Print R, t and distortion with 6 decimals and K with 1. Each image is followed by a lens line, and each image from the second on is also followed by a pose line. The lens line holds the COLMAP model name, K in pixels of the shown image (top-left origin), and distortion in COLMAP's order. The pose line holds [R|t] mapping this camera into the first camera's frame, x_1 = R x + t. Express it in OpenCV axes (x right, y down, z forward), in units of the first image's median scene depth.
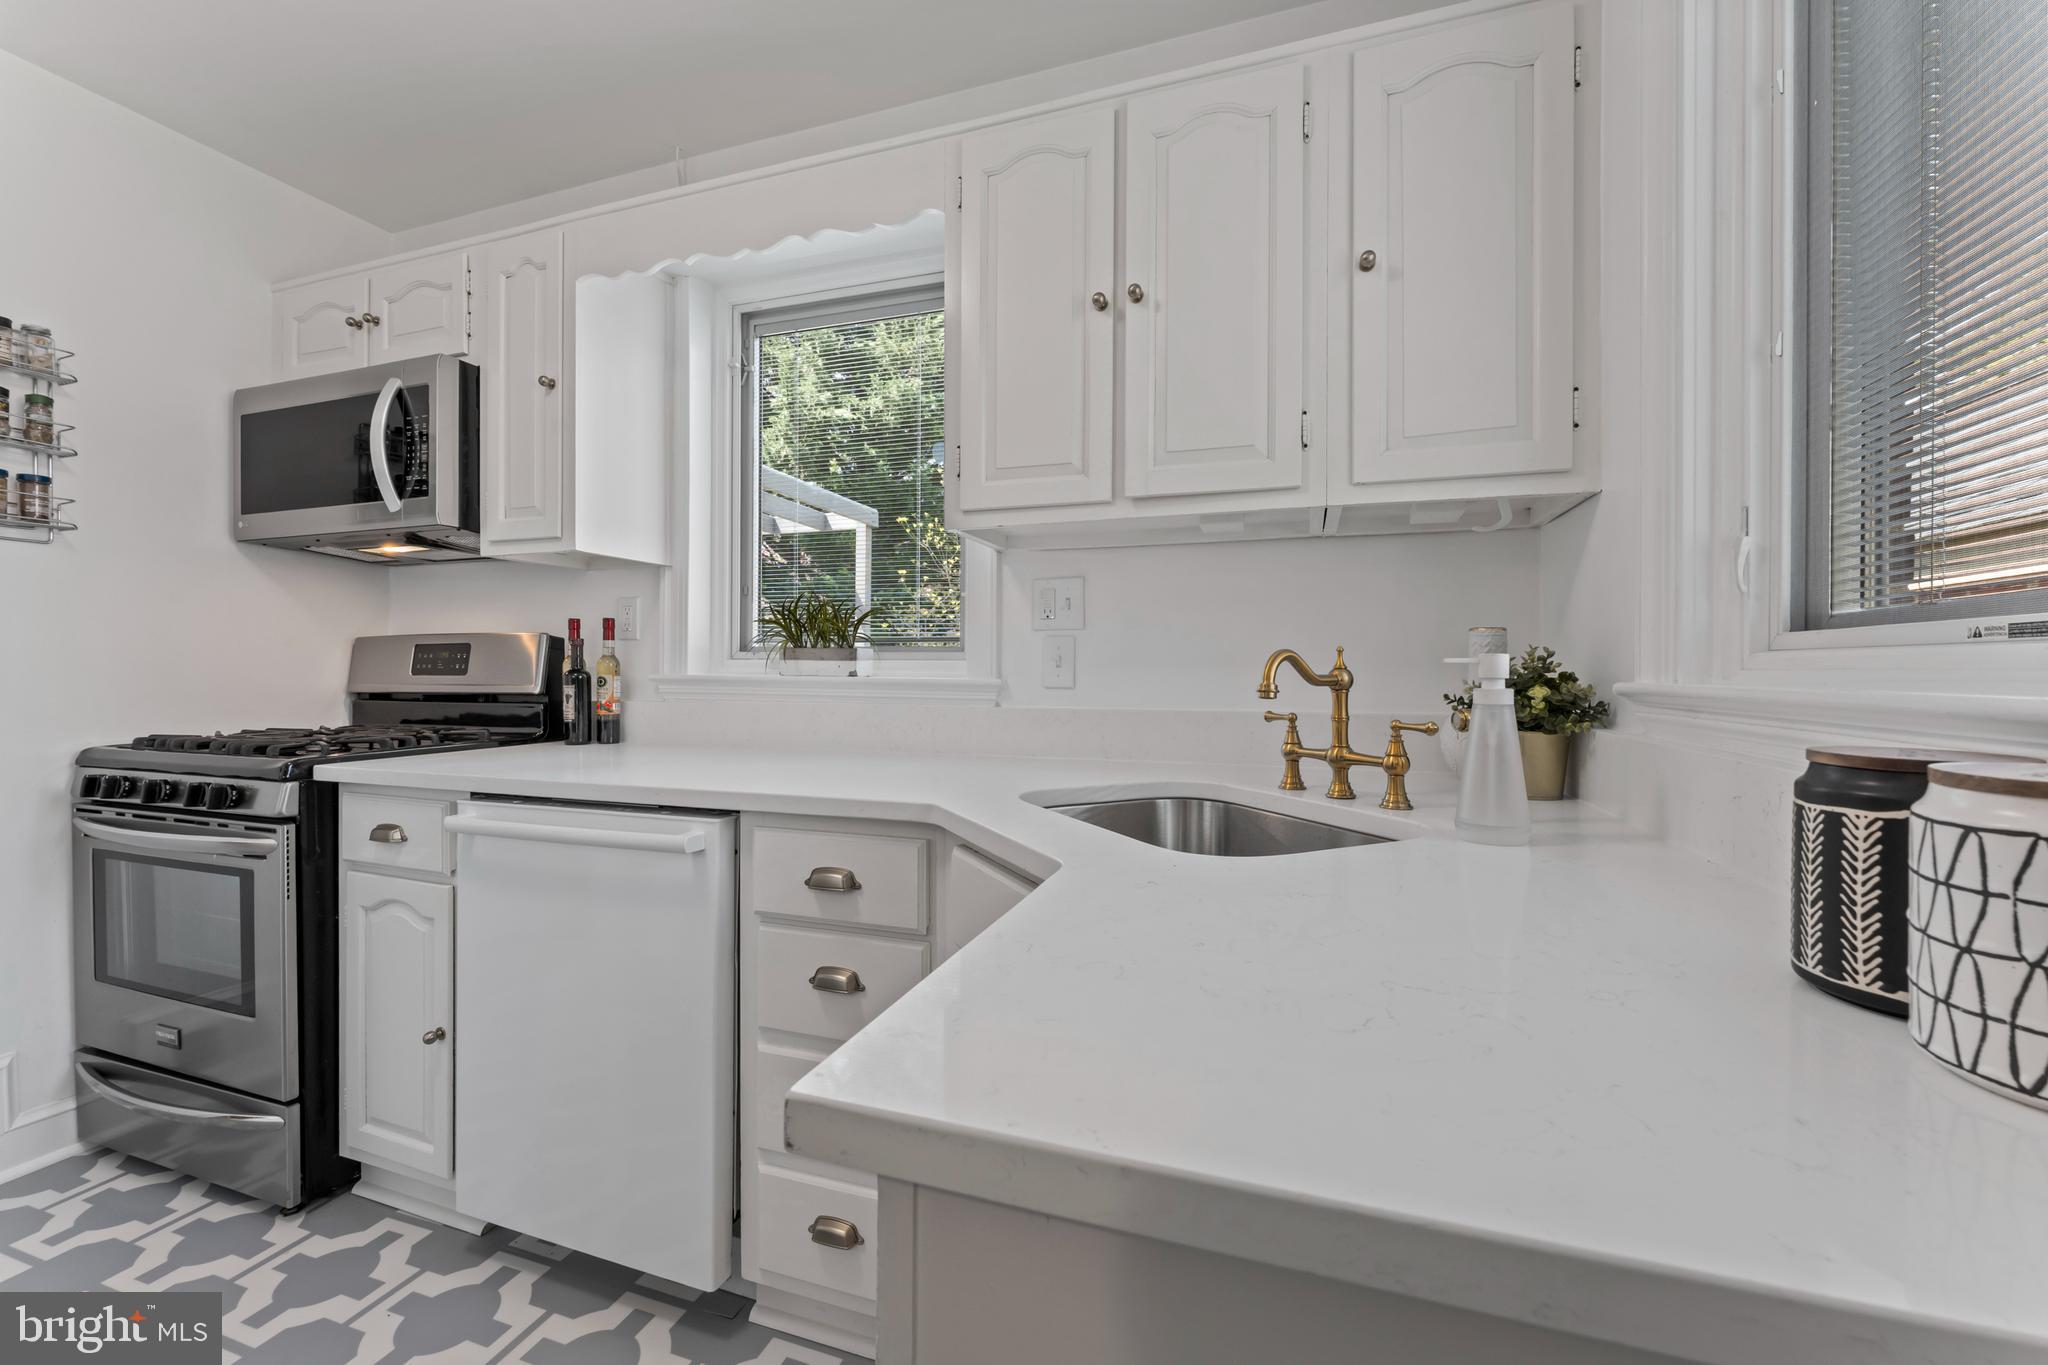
lens RADIAL K [[821.7, 0, 1025.0], [0, 821.7, 673.8], [0, 0, 1]] dist [-0.005232, 0.000514]
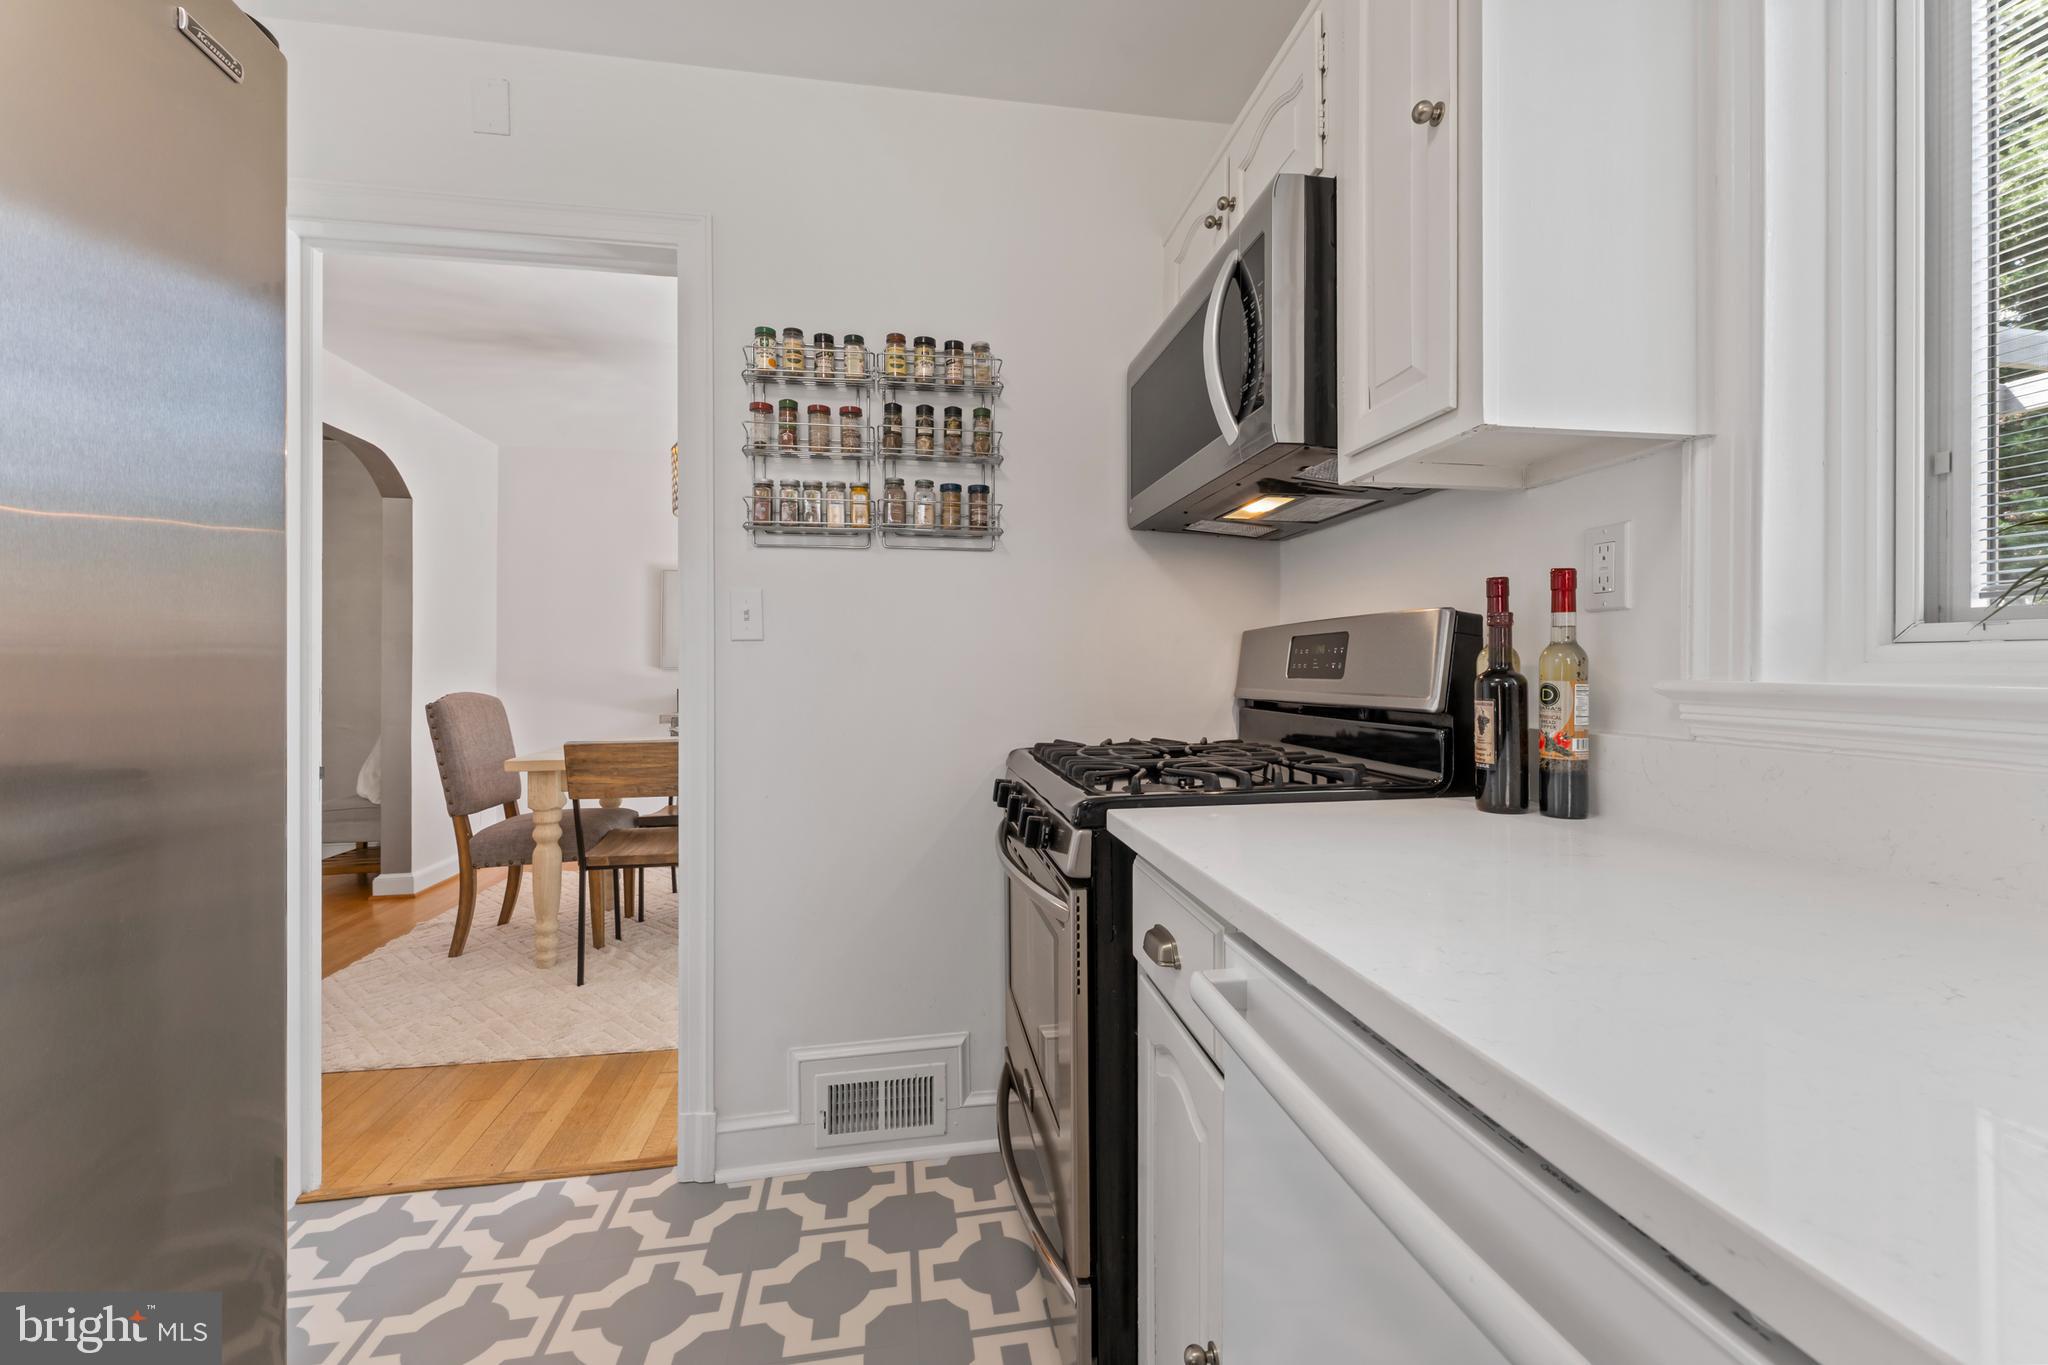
lens RADIAL K [[821.7, 0, 1029.7], [0, 821.7, 670.3], [0, 0, 1]] dist [-0.005232, 0.000514]
pose [[0.479927, -0.002522, -0.877305, -0.225510], [0.000676, 0.999997, -0.002505, -0.004140], [0.877308, 0.000609, 0.479927, 0.476530]]
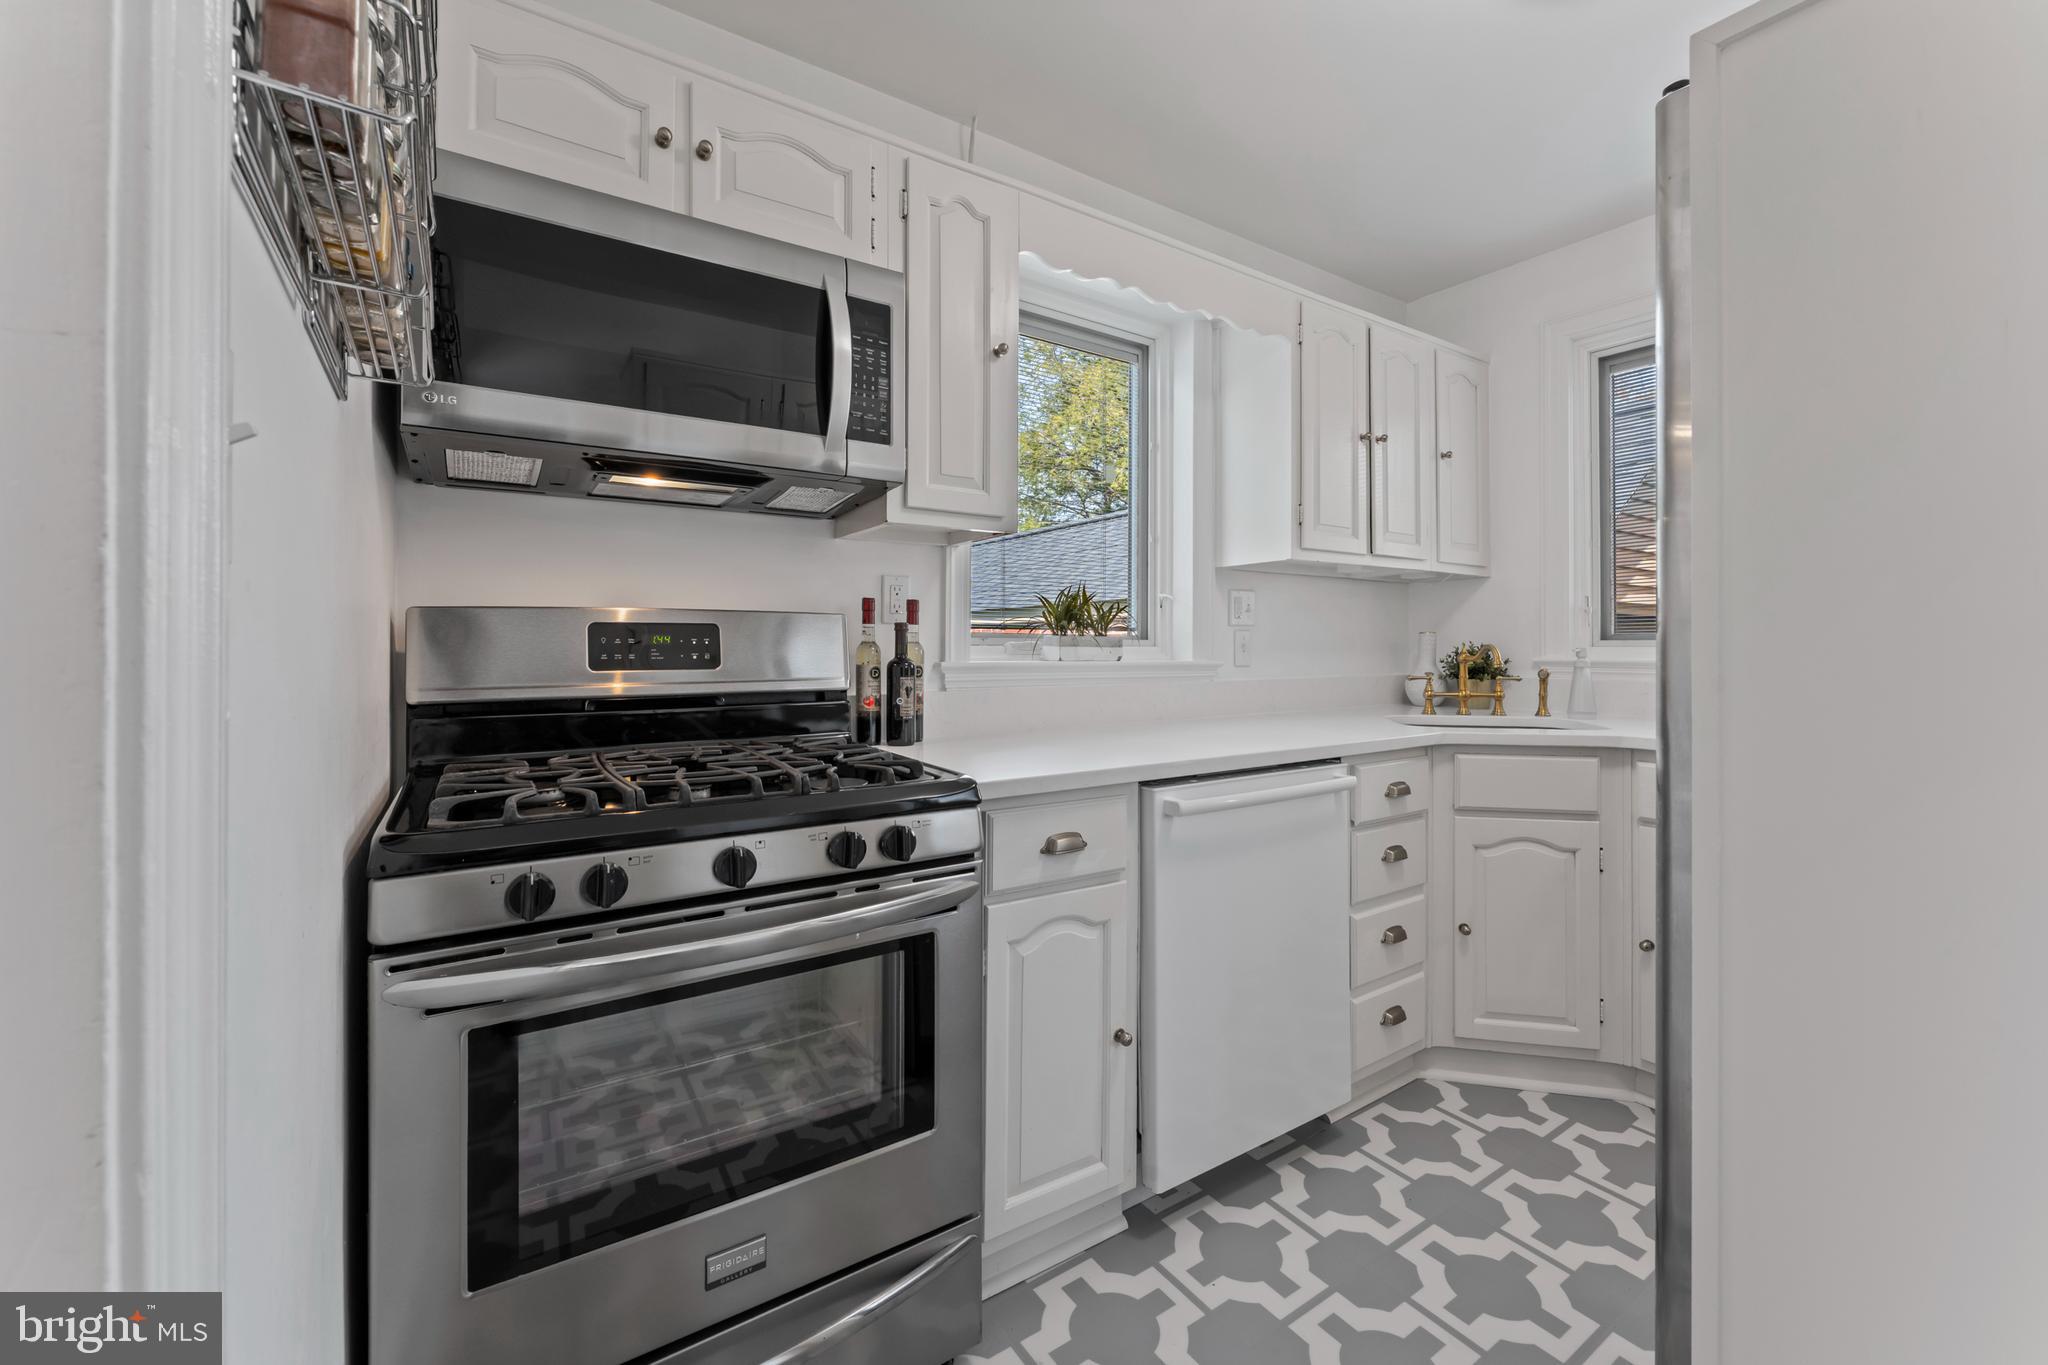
lens RADIAL K [[821.7, 0, 1002.1], [0, 821.7, 649.2], [0, 0, 1]] dist [-0.005232, 0.000514]
pose [[0.614628, -0.004066, 0.788807, -1.164617], [0.006929, 0.999976, -0.000244, -0.013758], [-0.788787, 0.005616, 0.614642, 0.379290]]
